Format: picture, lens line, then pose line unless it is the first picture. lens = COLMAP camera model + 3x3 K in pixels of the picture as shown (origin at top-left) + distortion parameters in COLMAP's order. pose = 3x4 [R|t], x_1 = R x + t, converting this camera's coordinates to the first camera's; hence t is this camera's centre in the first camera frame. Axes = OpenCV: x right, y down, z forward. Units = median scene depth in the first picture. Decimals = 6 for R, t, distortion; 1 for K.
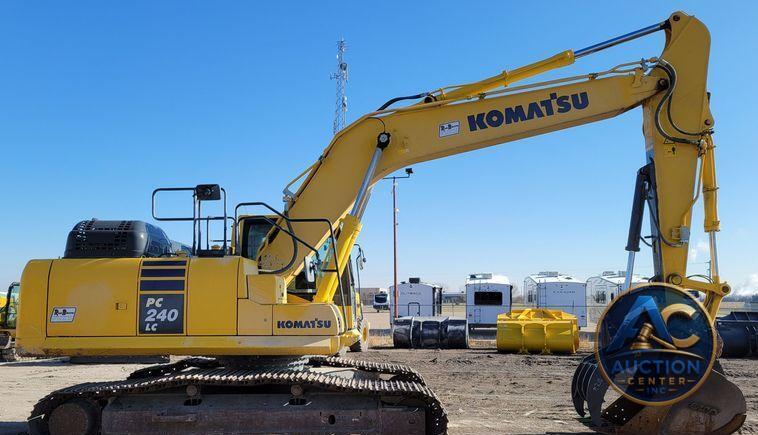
lens RADIAL K [[659.7, 0, 367.8], [0, 659.7, 252.8], [0, 0, 1]] dist [0.051389, -0.004419]
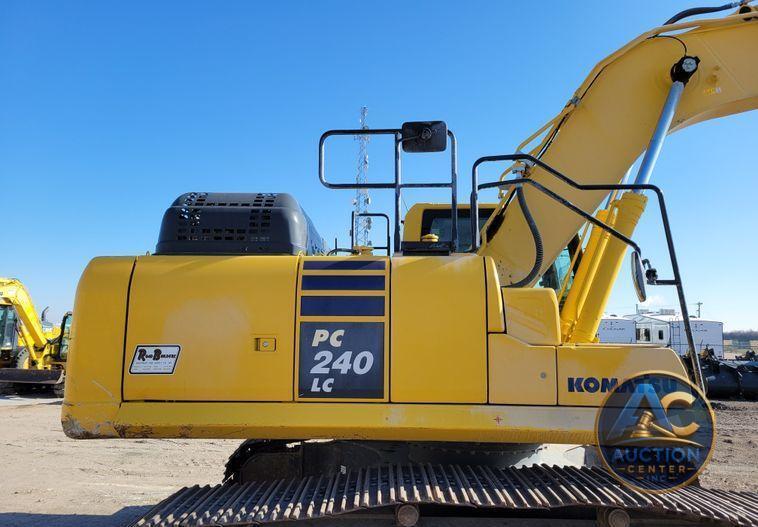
lens RADIAL K [[579.7, 0, 387.9], [0, 579.7, 273.5], [0, 0, 1]] dist [0.076769, -0.061970]
pose [[0.999906, 0.011957, 0.006708, -0.265038], [-0.011733, 0.999405, -0.032431, 0.036241], [-0.007091, 0.032350, 0.999451, 0.510861]]
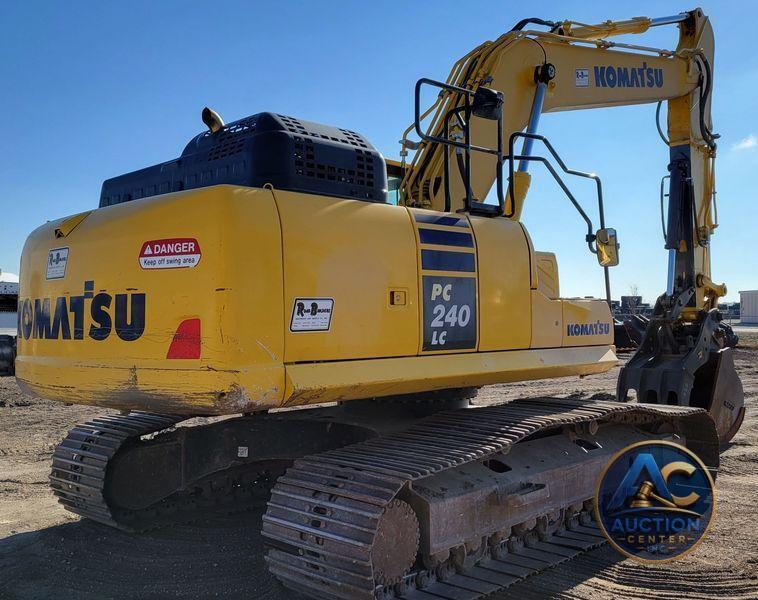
lens RADIAL K [[820.5, 0, 378.7], [0, 820.5, 255.1], [0, 0, 1]] dist [0.017025, 0.017170]
pose [[0.662996, 0.053206, 0.746730, -0.814736], [-0.067308, 0.997668, -0.011326, 0.053382], [-0.745591, -0.042751, 0.665031, 0.570271]]
